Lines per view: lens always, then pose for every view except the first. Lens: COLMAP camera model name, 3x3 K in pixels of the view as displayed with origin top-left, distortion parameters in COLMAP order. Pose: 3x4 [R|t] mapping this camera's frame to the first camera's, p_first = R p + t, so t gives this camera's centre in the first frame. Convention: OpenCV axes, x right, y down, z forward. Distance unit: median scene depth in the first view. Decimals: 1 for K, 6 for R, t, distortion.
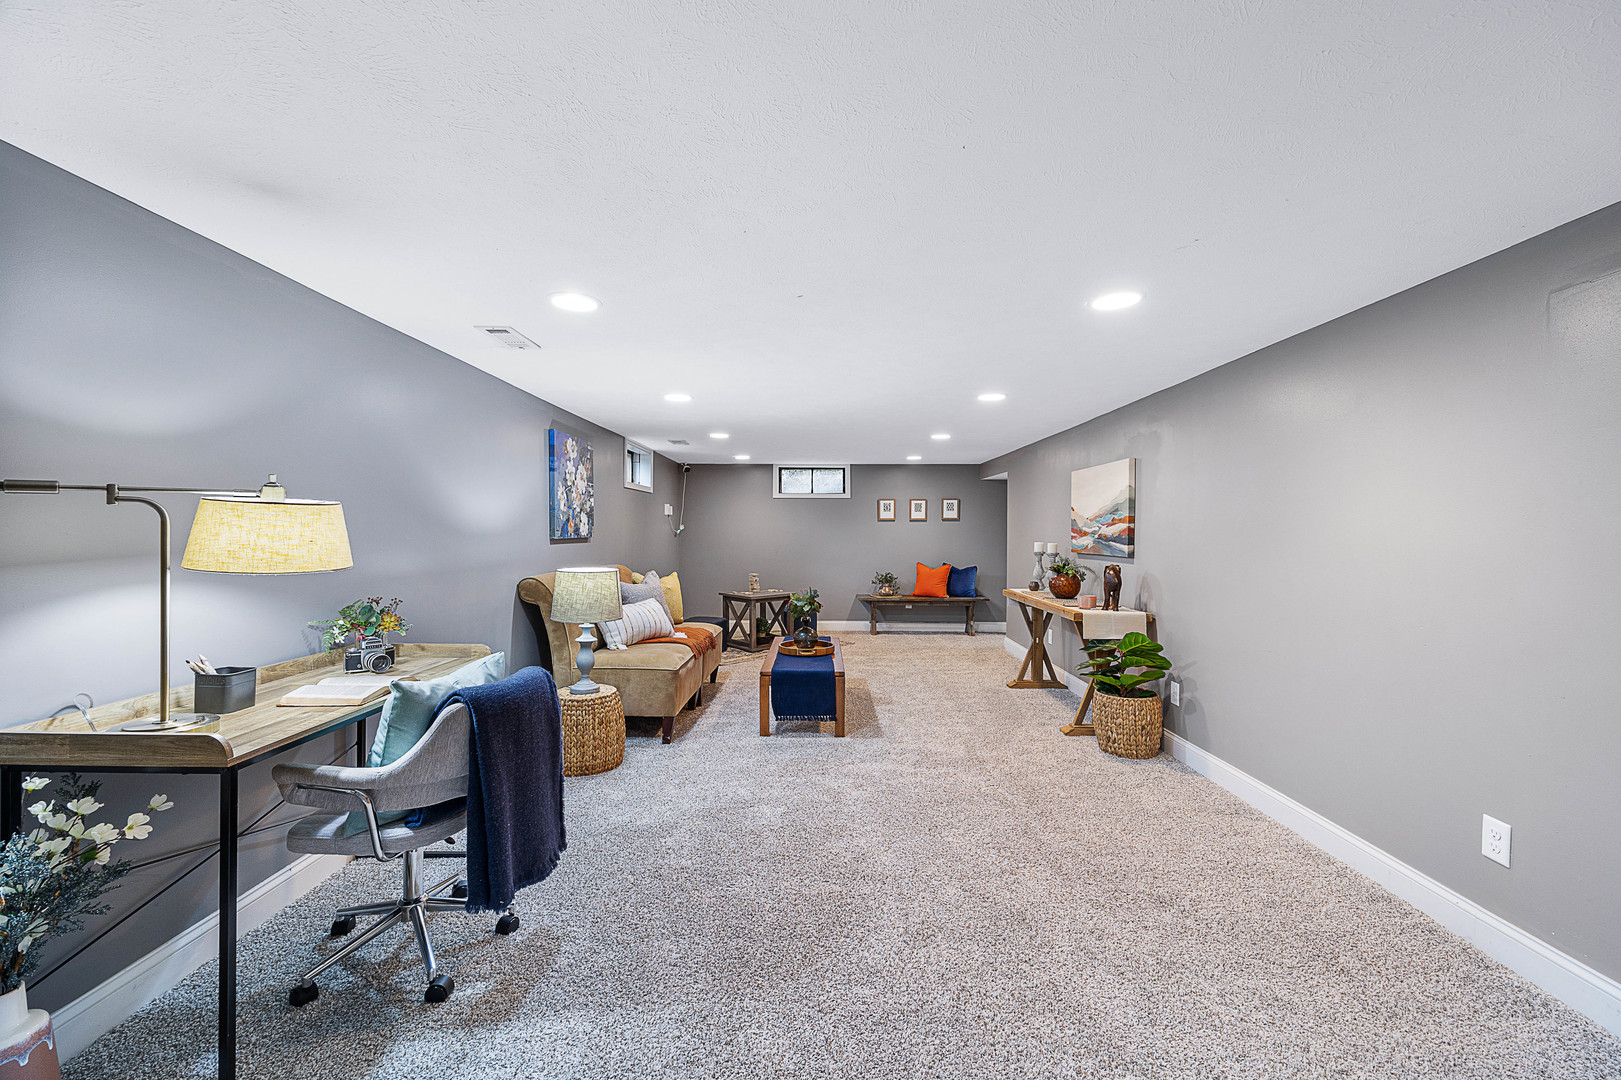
lens RADIAL K [[622.0, 0, 812.3], [0, 622.0, 536.4], [0, 0, 1]] dist [-0.002301, 0.000141]
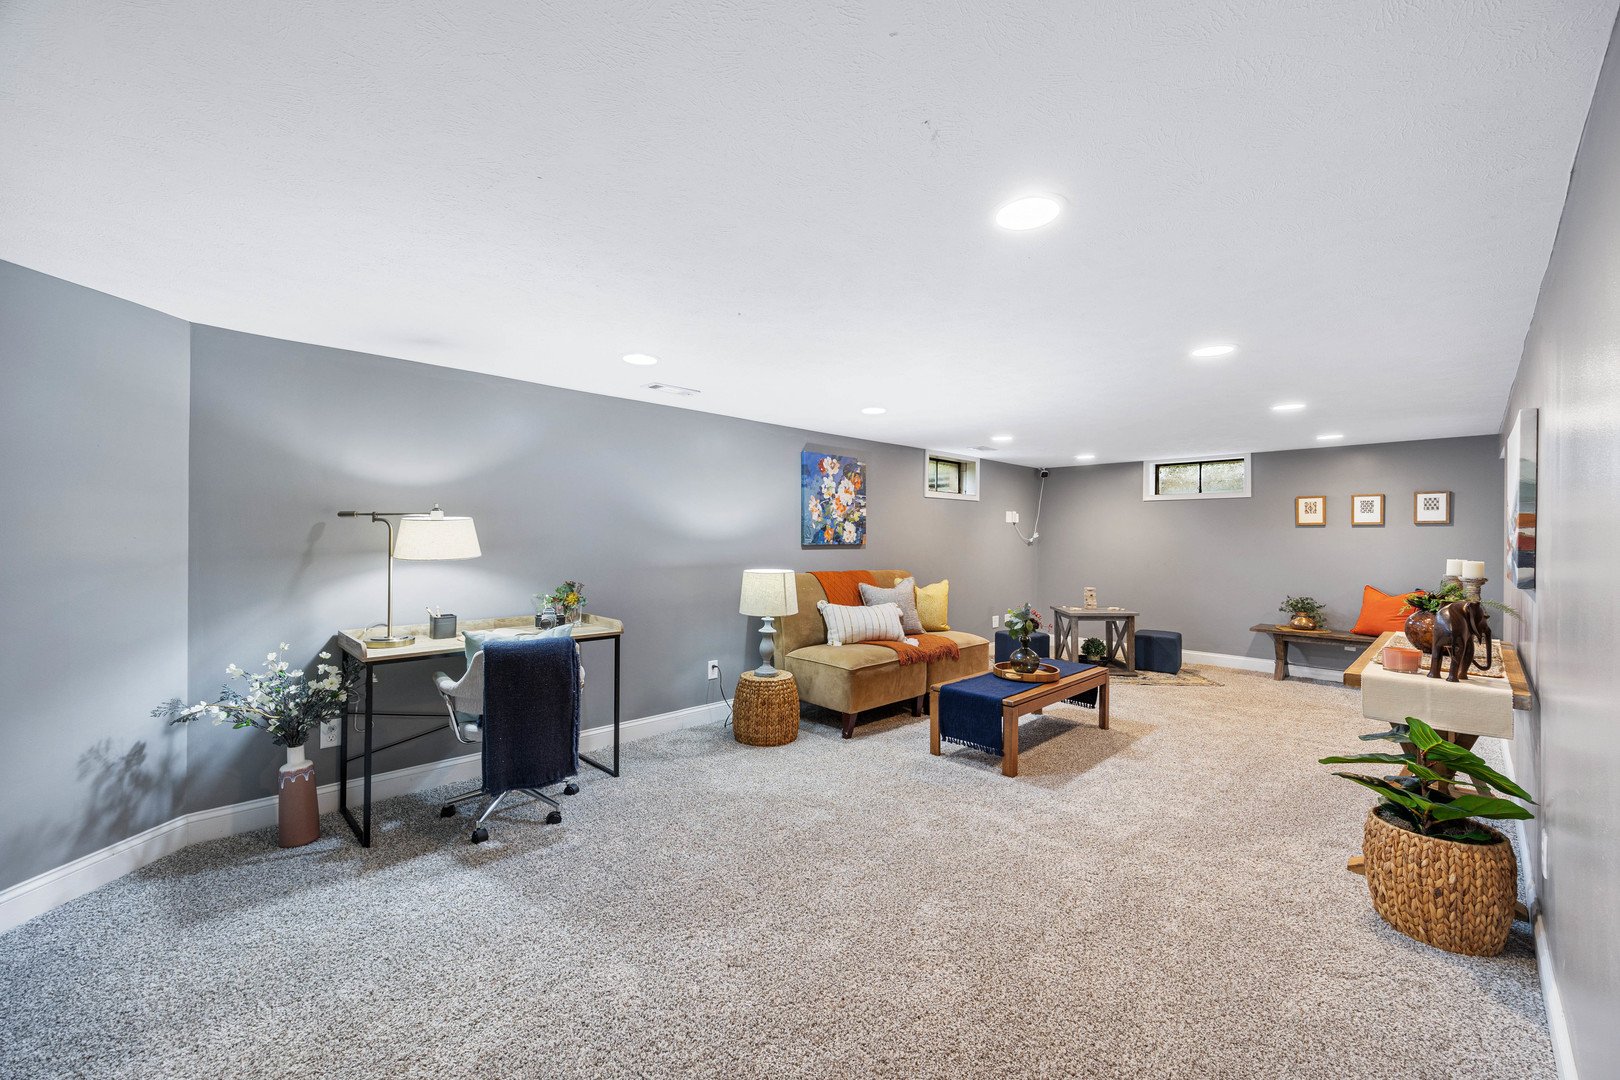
lens RADIAL K [[618.3, 0, 816.9], [0, 618.3, 542.1], [0, 0, 1]] dist [0.001339, 0.000077]
pose [[0.734614, 0.007091, -0.678448, 0.345817], [-0.010142, 0.999948, -0.000531, -0.000844], [0.678410, 0.007271, 0.734648, 0.145648]]
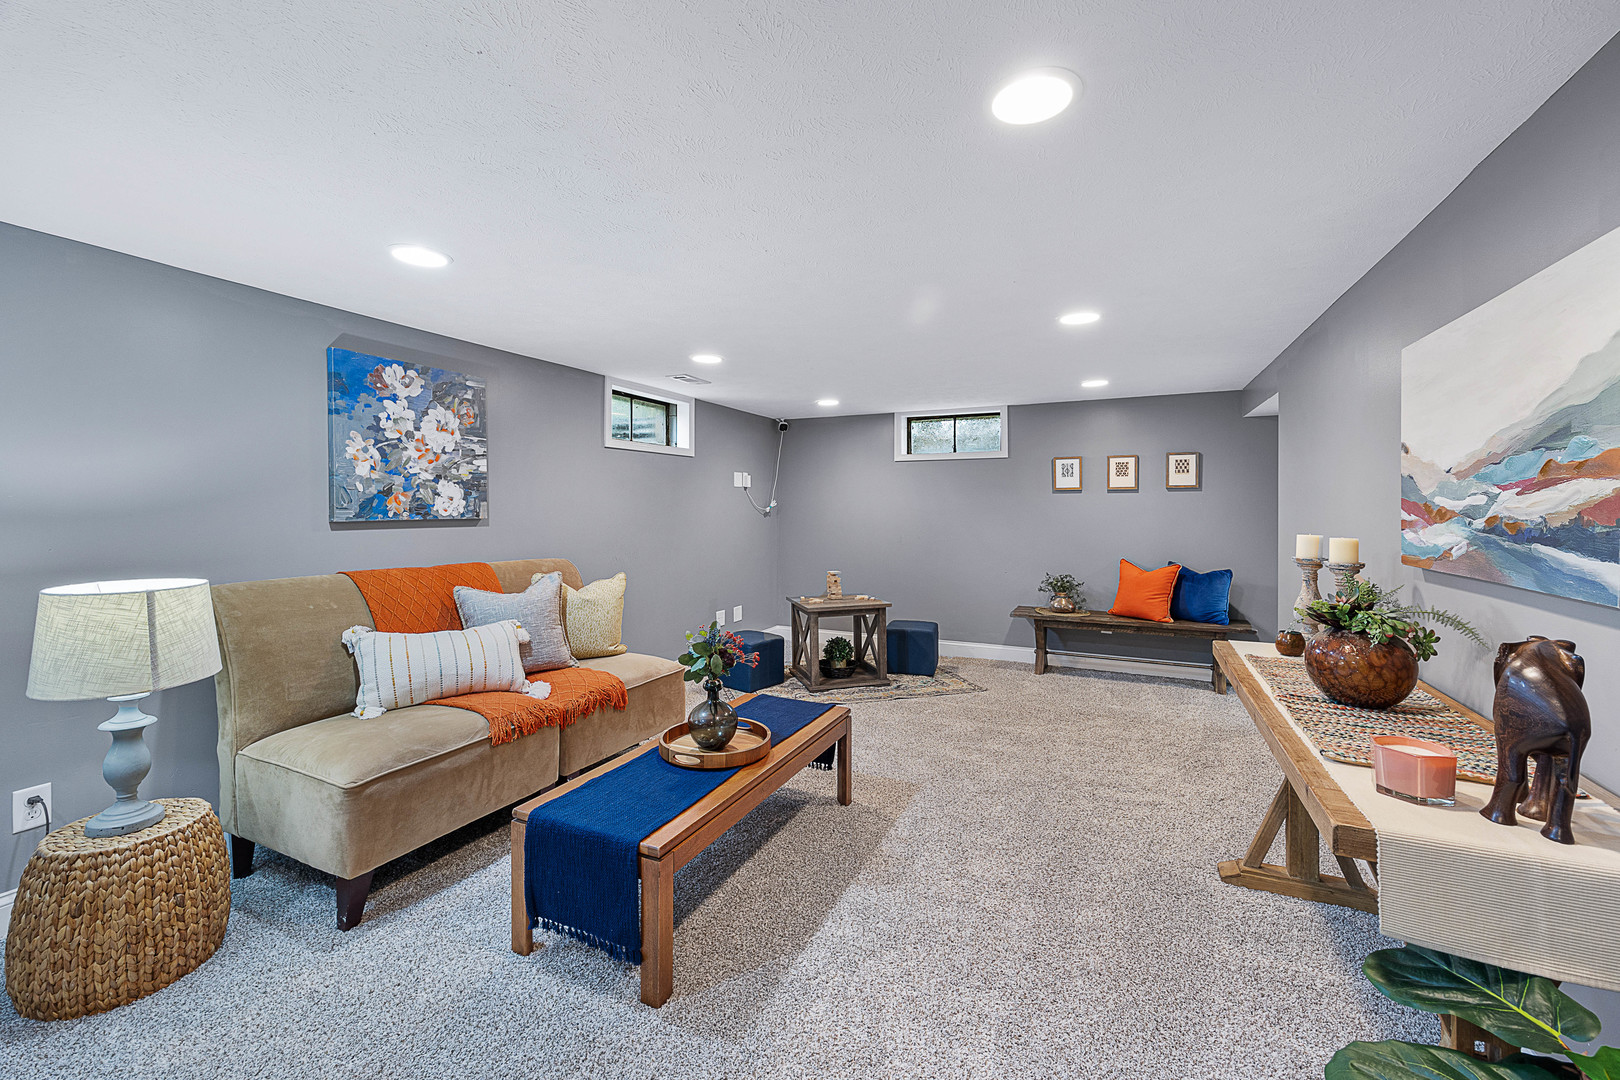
lens RADIAL K [[668.2, 0, 794.8], [0, 668.2, 512.1], [0, 0, 1]] dist [0.001016, -0.000061]
pose [[0.918365, 0.000371, -0.395734, 0.248060], [-0.001464, 0.999996, -0.002459, -0.004381], [0.395732, 0.002838, 0.918362, 0.500693]]
